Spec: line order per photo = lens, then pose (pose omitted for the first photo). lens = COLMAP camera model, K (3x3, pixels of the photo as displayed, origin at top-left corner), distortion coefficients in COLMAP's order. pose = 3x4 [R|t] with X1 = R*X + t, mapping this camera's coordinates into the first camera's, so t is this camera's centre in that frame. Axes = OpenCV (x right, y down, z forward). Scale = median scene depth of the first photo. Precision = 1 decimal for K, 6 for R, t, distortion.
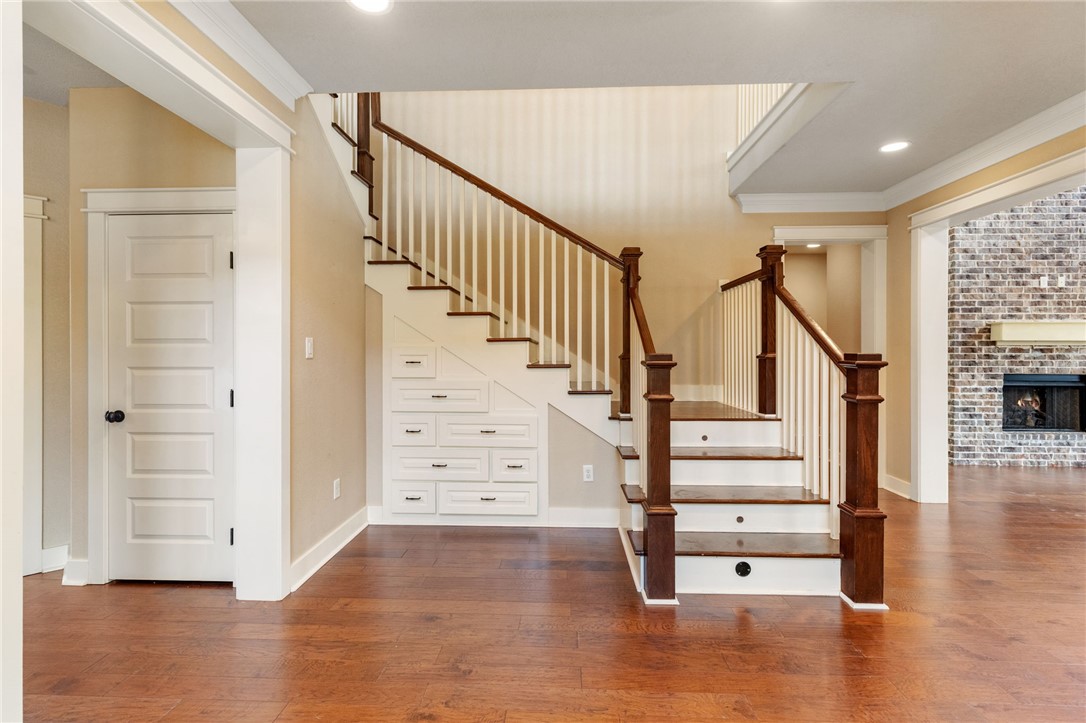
lens RADIAL K [[502.8, 0, 544.1], [0, 502.8, 355.1], [0, 0, 1]] dist [0.004069, 0.000627]
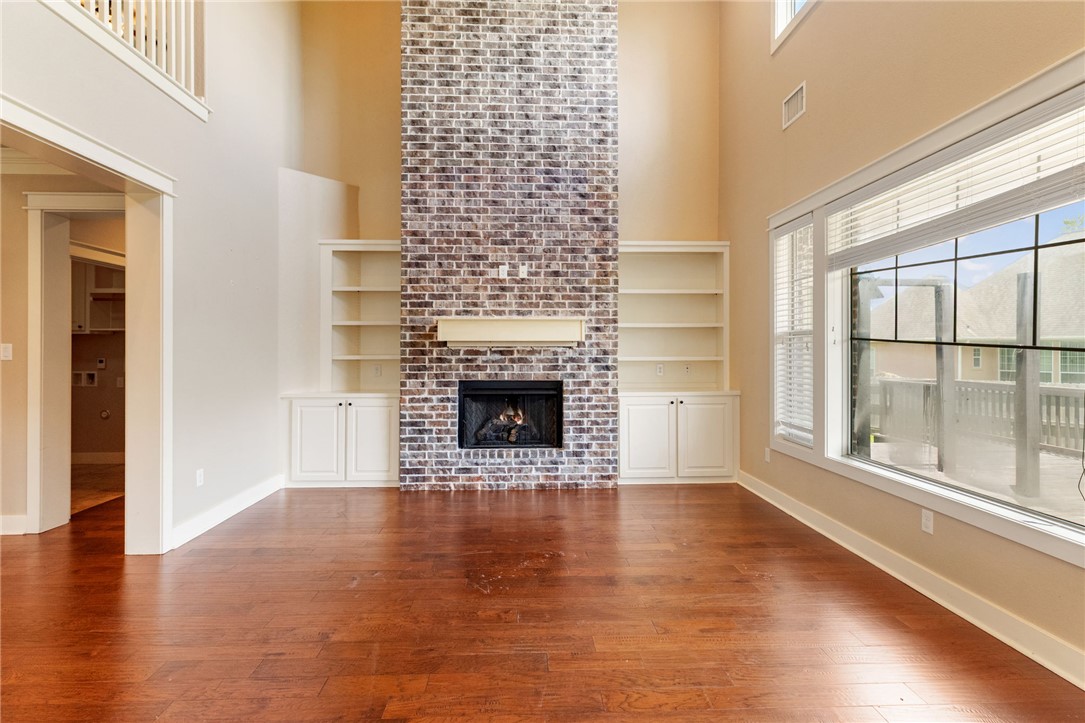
lens RADIAL K [[502.4, 0, 541.8], [0, 502.4, 348.0], [0, 0, 1]] dist [0.004069, 0.000627]
pose [[0.996939, -0.003813, 0.078094, 0.982934], [0.004216, 0.999979, -0.004997, -0.012196], [-0.078073, 0.005310, 0.996933, 0.155454]]
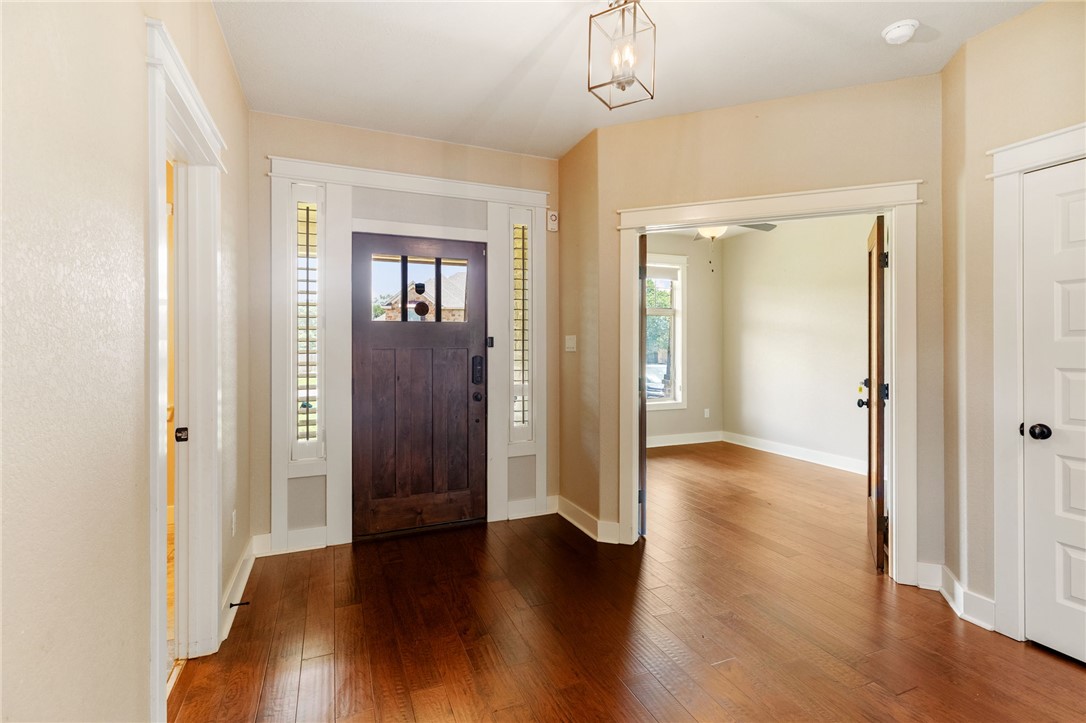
lens RADIAL K [[502.8, 0, 539.9], [0, 502.8, 355.2], [0, 0, 1]] dist [0.004069, 0.000627]
pose [[0.424547, 0.012785, -0.905316, -0.494188], [-0.003868, 0.999917, 0.012307, -0.001516], [0.905398, -0.001723, 0.424561, -0.016861]]
